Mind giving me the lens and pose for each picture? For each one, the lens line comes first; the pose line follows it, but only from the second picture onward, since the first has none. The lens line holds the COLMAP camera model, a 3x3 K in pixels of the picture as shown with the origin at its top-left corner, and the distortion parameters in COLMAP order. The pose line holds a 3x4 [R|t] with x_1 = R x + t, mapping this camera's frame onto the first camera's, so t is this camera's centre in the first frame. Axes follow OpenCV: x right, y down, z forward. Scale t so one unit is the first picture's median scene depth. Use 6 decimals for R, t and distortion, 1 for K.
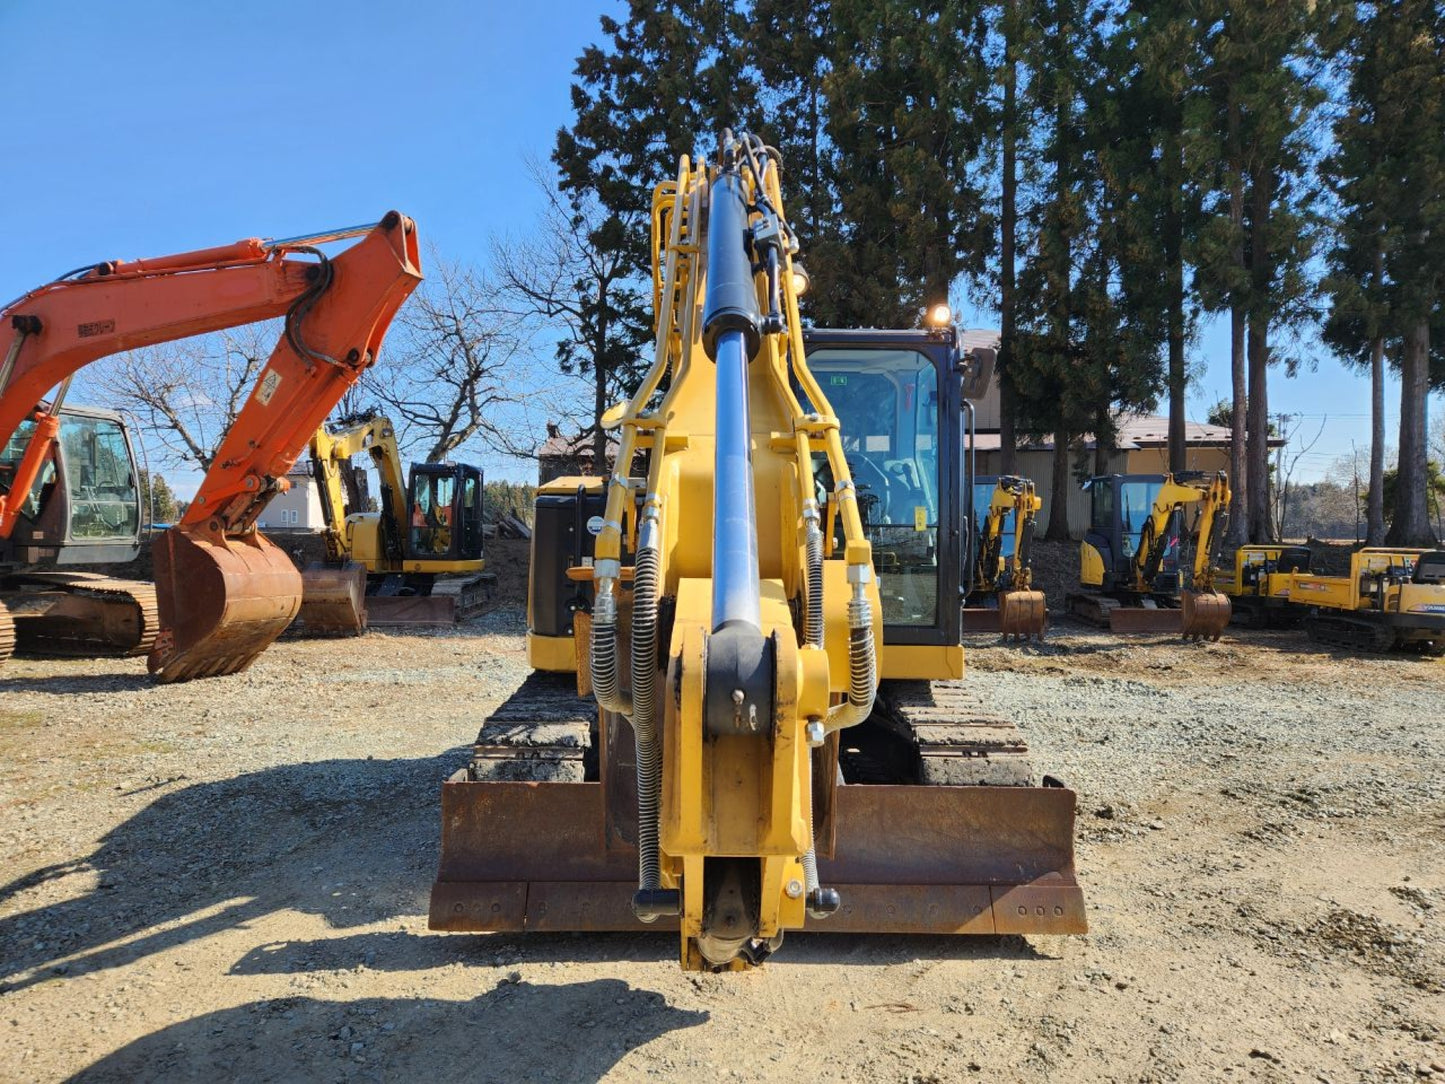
lens RADIAL K [[960.1, 0, 726.7], [0, 960.1, 536.1], [0, 0, 1]] dist [0.075720, -0.060976]
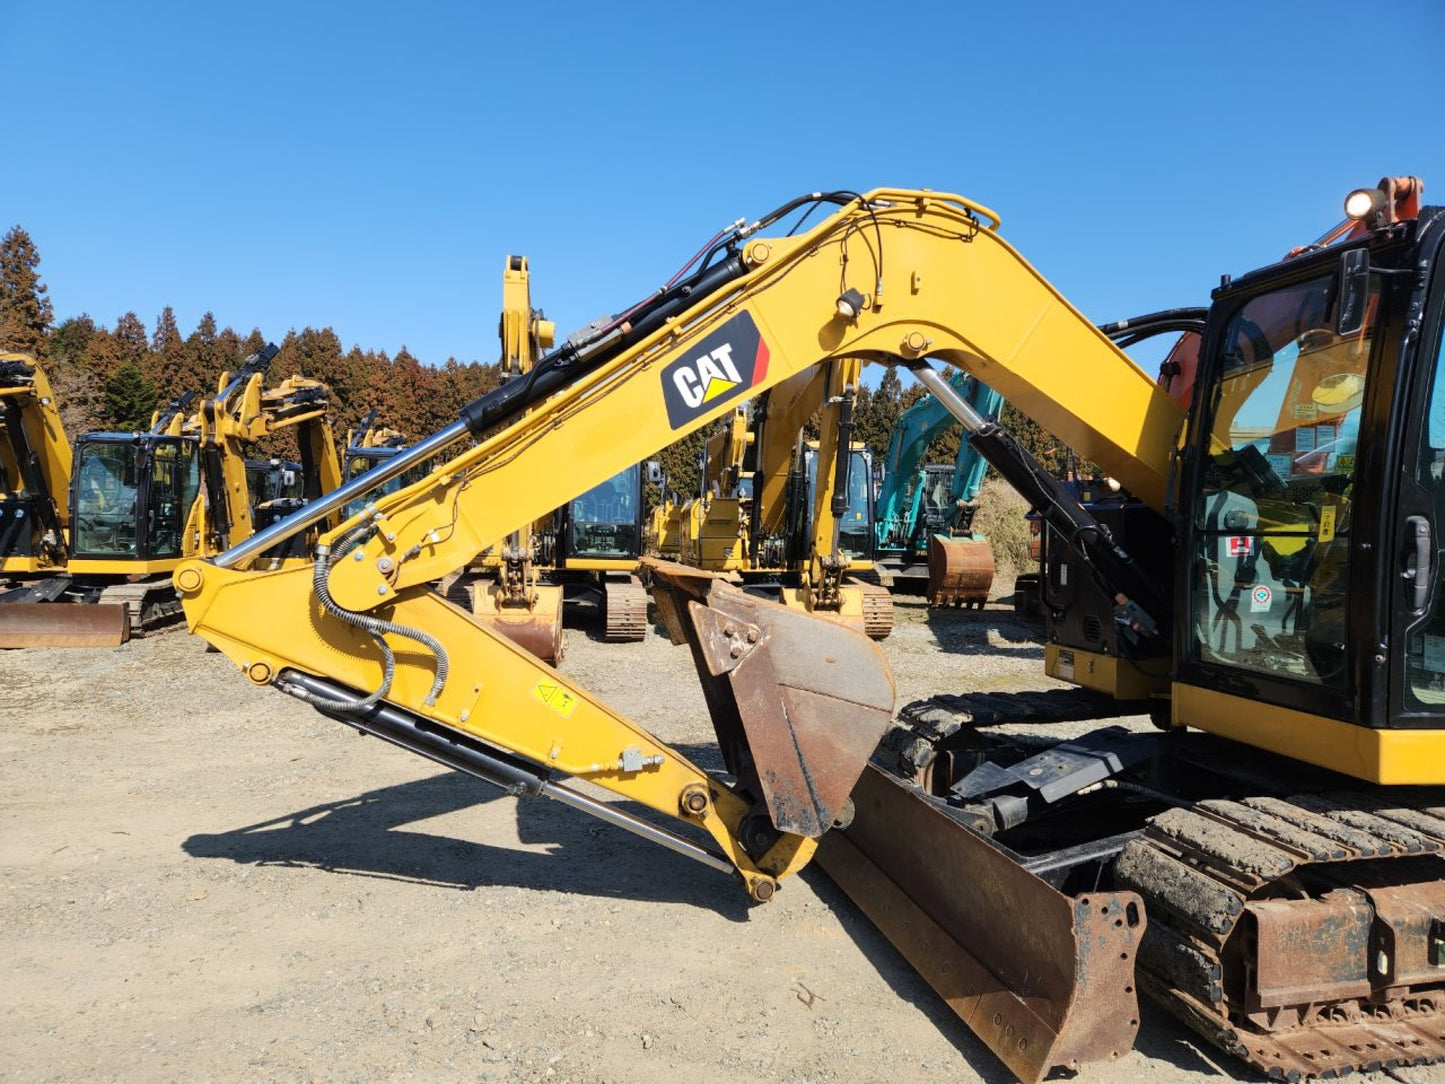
lens RADIAL K [[960.1, 0, 726.7], [0, 960.1, 536.1], [0, 0, 1]] dist [0.075720, -0.060976]
pose [[0.214284, 0.011546, -0.976703, 0.989980], [-0.025200, 0.999663, 0.006288, -0.003589], [0.976446, 0.023265, 0.214503, 0.594170]]
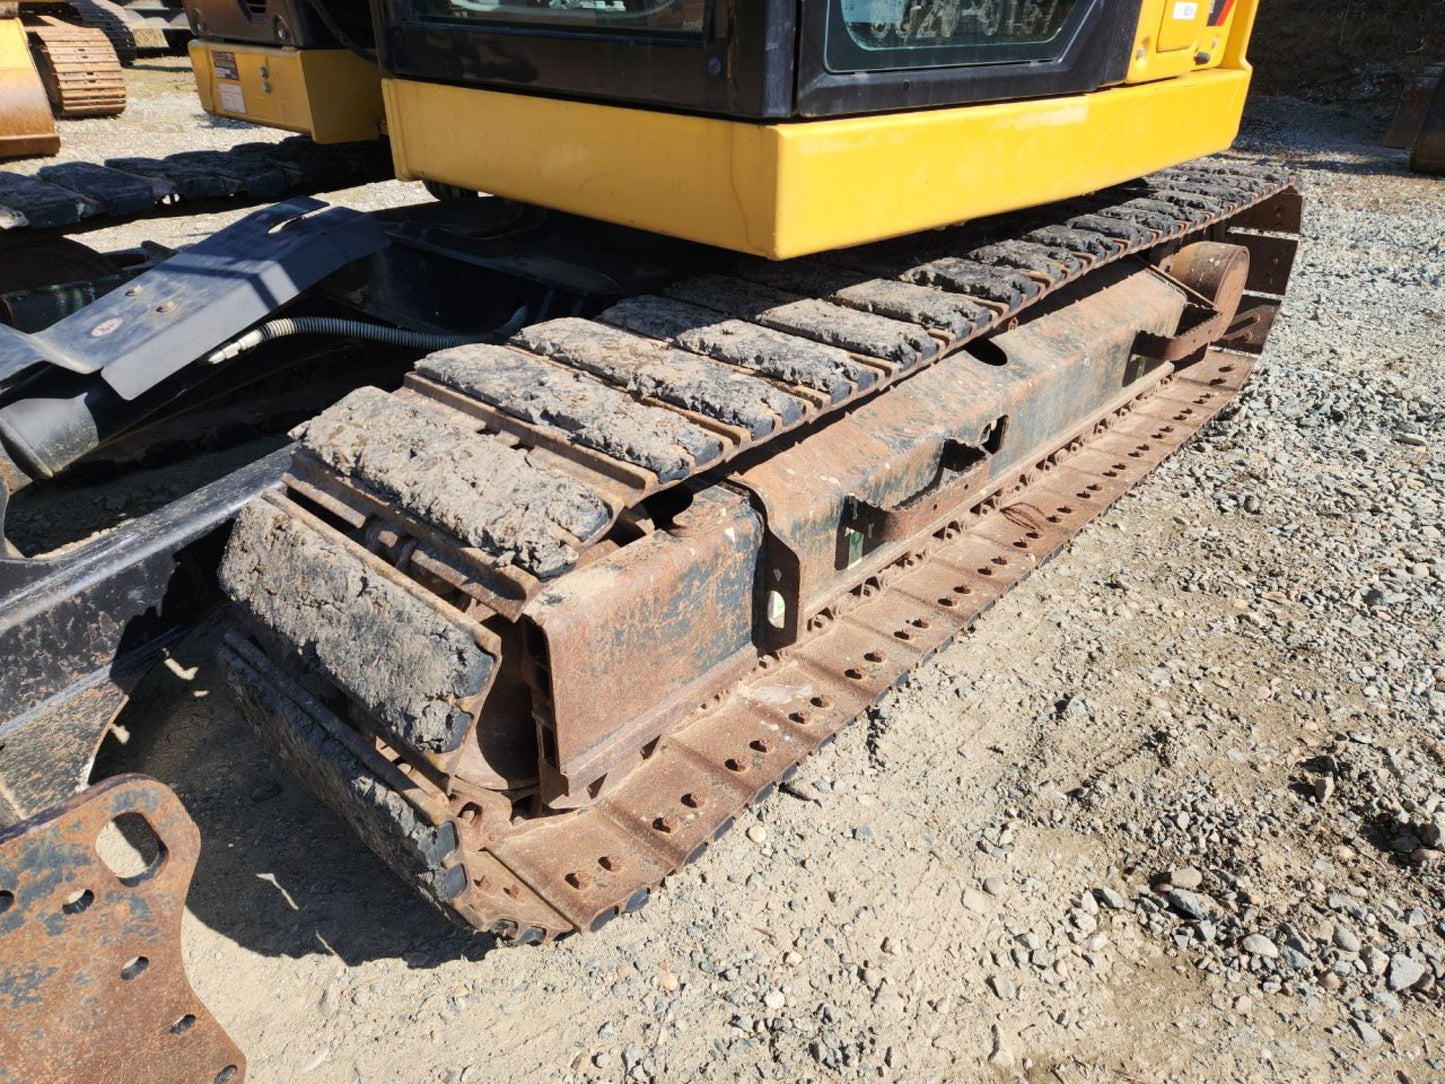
lens RADIAL K [[960.1, 0, 726.7], [0, 960.1, 536.1], [0, 0, 1]] dist [0.075720, -0.060976]
pose [[0.737197, 0.335962, -0.586235, 0.545354], [-0.019422, 0.877802, 0.478630, 0.112415], [0.675399, -0.341458, 0.653638, 1.020036]]
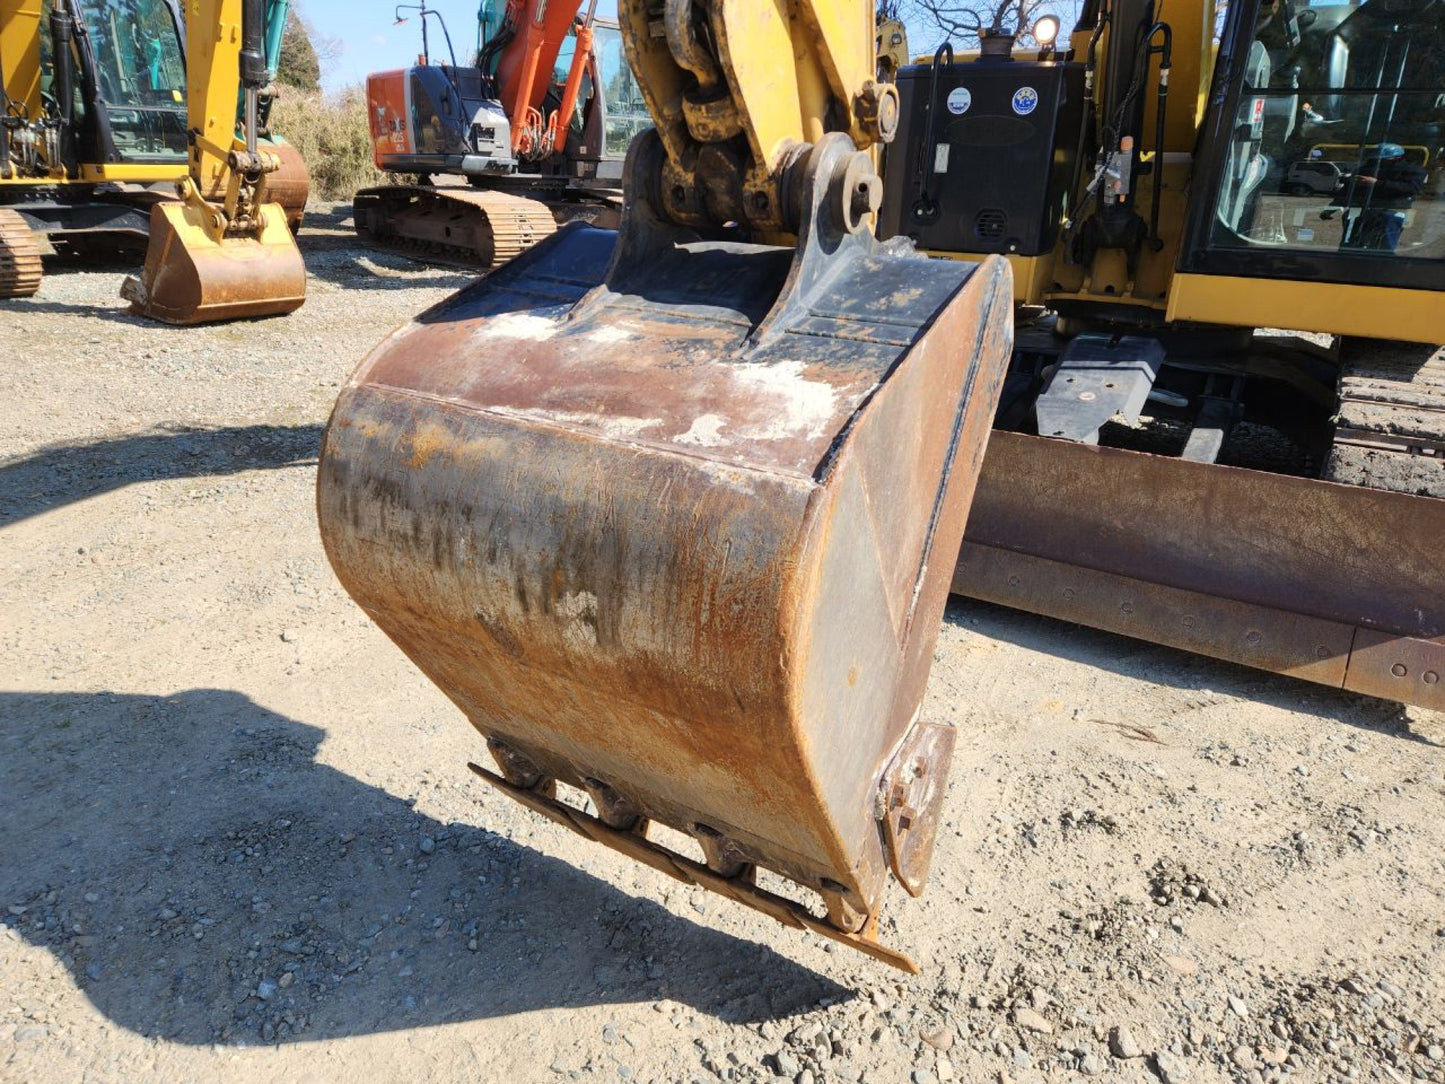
lens RADIAL K [[960.1, 0, 726.7], [0, 960.1, 536.1], [0, 0, 1]] dist [0.075720, -0.060976]
pose [[0.855582, 0.205347, -0.475197, 0.202460], [-0.030636, 0.936435, 0.349502, 0.068026], [0.516760, -0.284470, 0.807487, 0.221658]]
